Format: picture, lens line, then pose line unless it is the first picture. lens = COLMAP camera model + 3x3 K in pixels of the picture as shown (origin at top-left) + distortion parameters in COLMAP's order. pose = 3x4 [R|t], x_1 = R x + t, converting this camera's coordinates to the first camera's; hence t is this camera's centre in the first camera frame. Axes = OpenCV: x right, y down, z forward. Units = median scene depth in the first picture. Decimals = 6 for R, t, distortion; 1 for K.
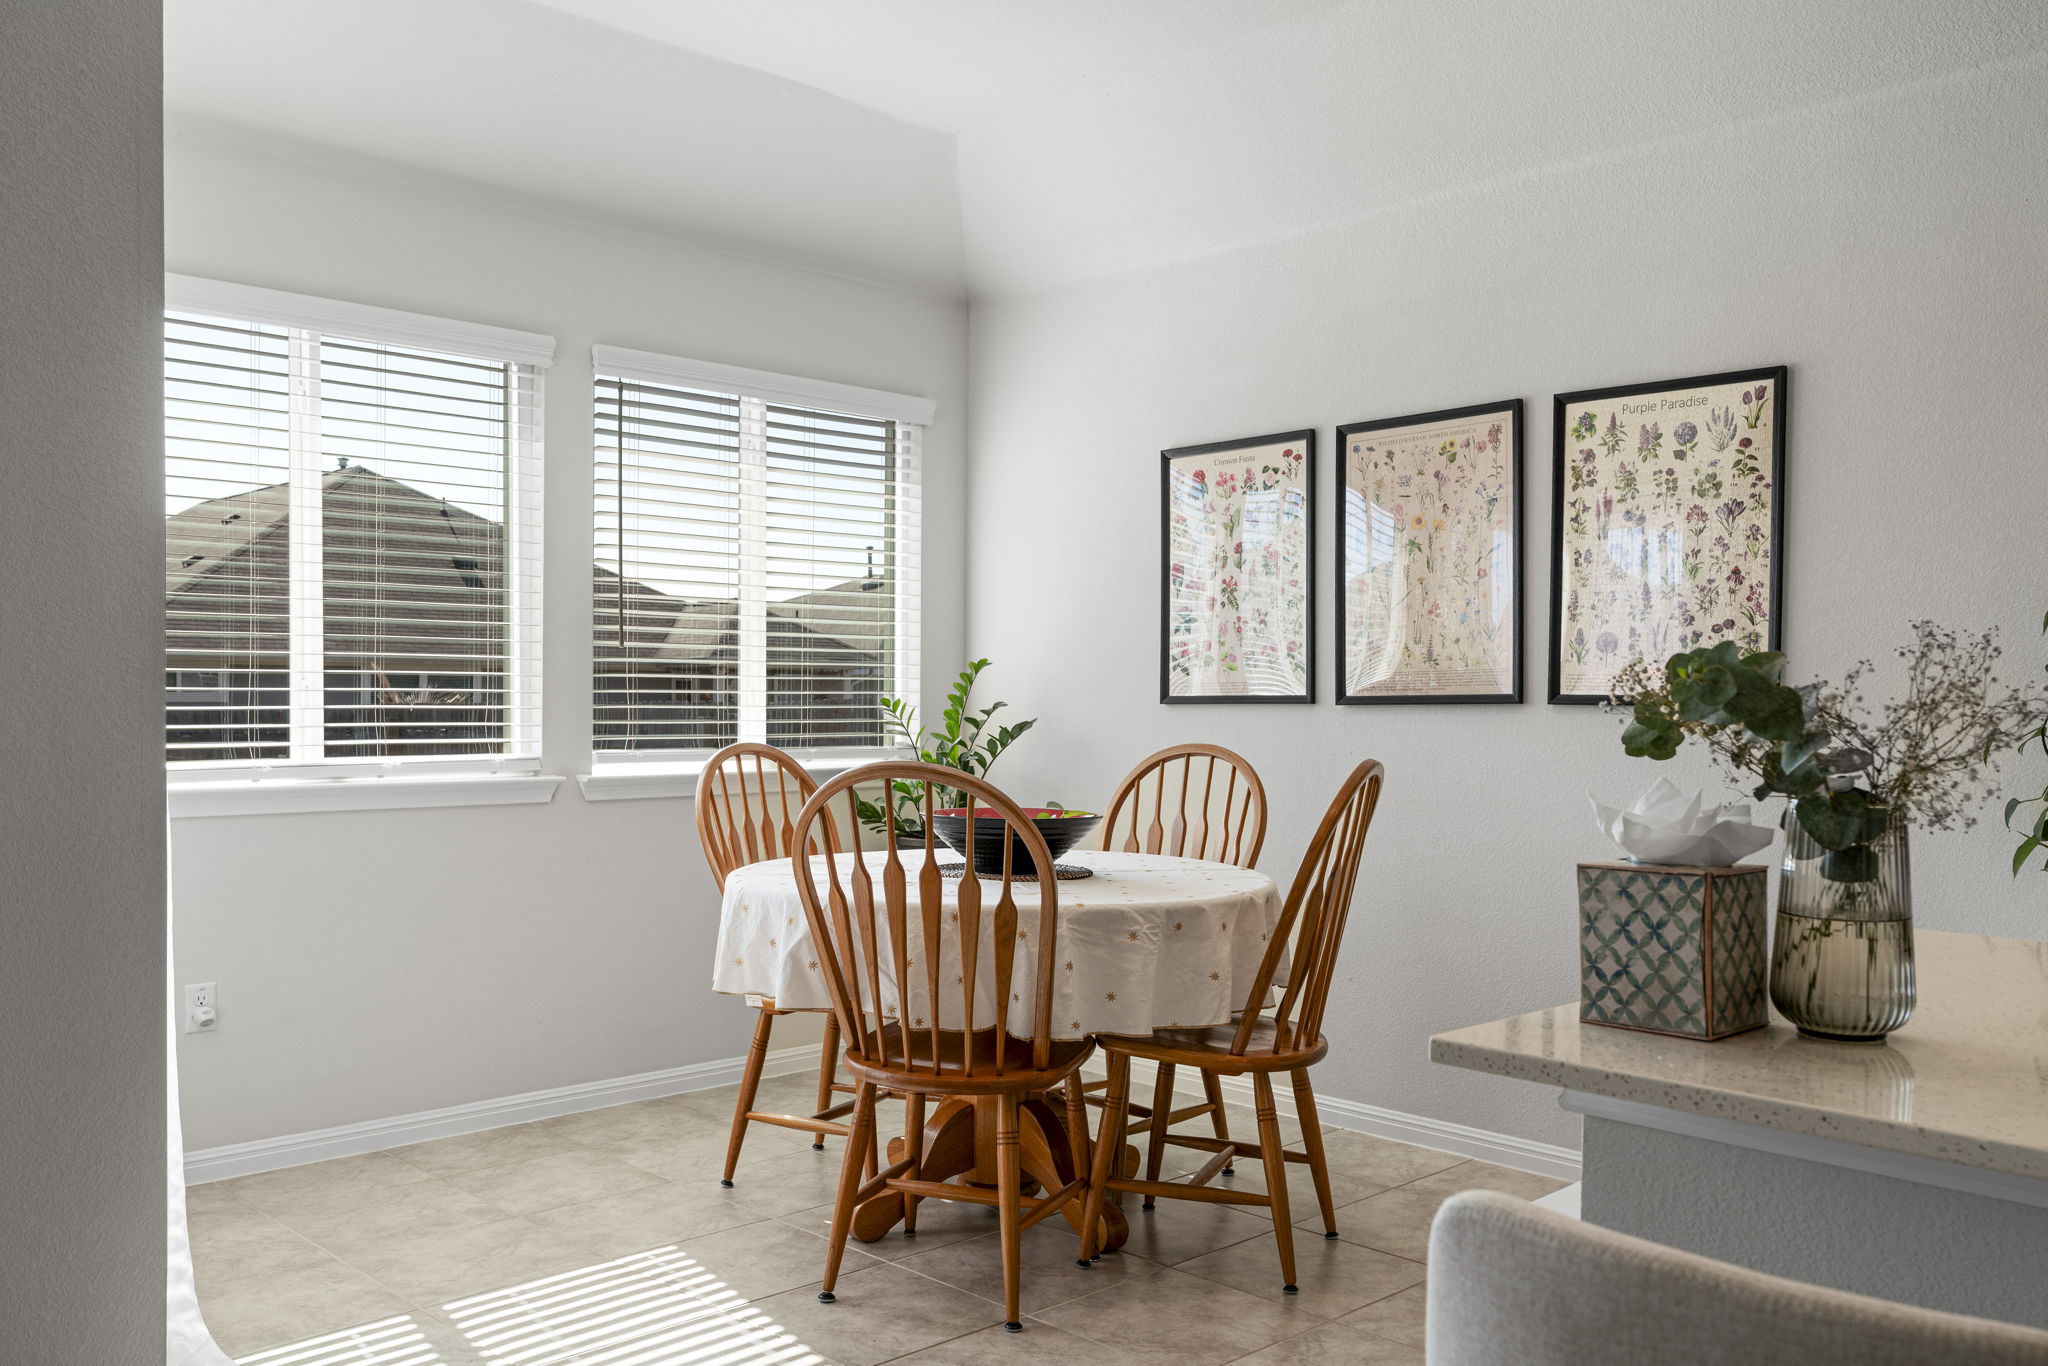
lens RADIAL K [[1626.4, 0, 1023.7], [0, 1626.4, 721.6], [0, 0, 1]] dist [0.000201, 0.000235]
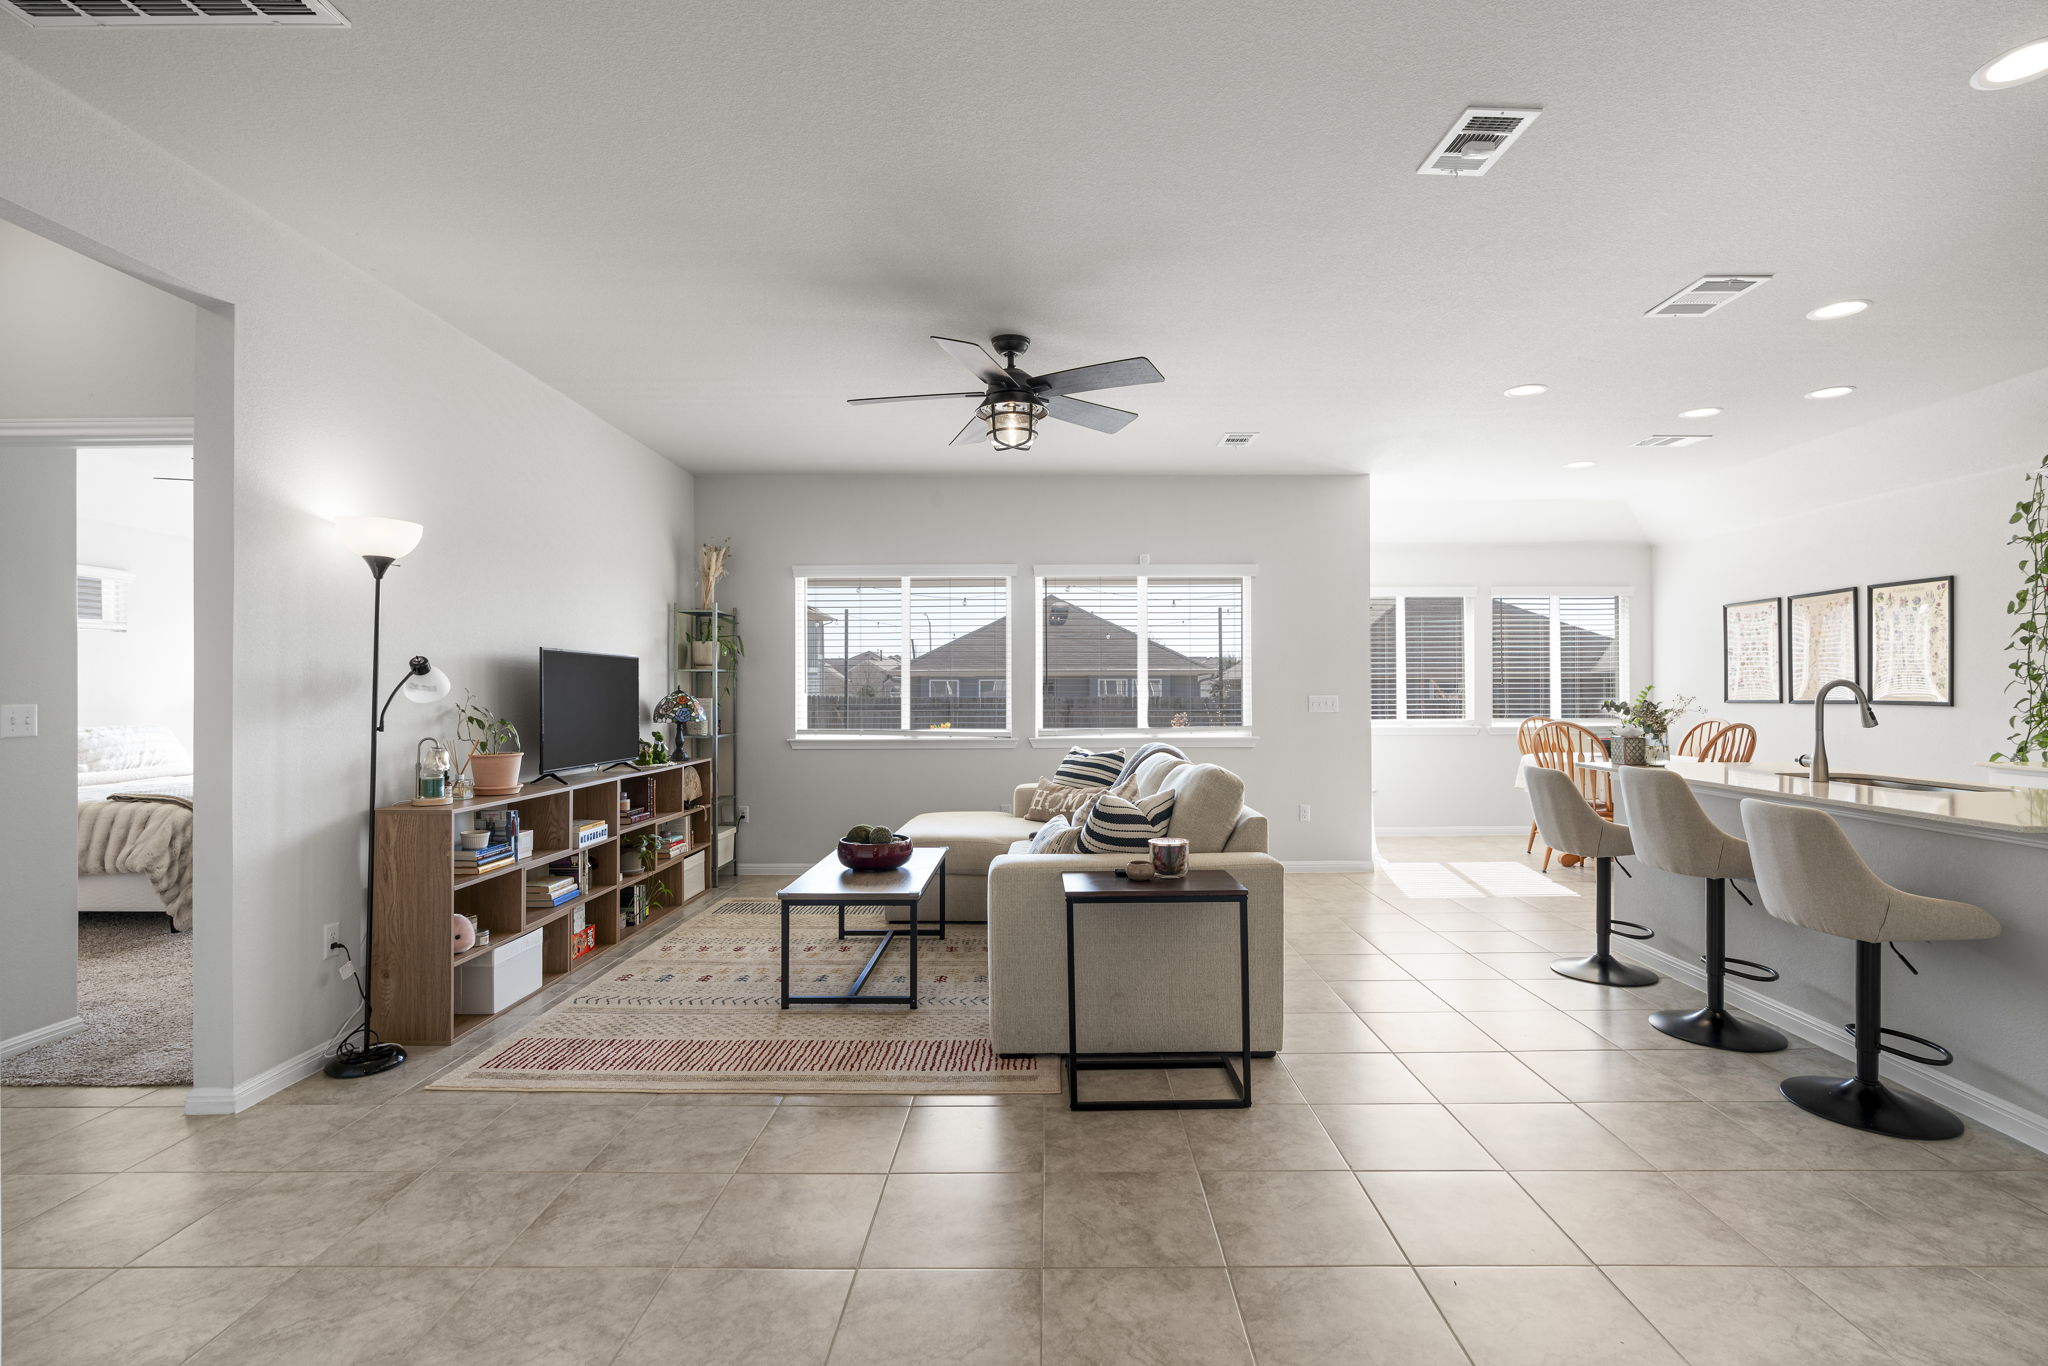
lens RADIAL K [[1005.1, 0, 1024.0], [0, 1005.1, 683.0], [0, 0, 1]] dist [0.000083, 0.000051]
pose [[0.709578, -0.013664, -0.704494, 0.463869], [-0.003503, 0.999731, -0.022918, -0.002905], [0.704618, 0.018730, 0.709340, -1.012484]]
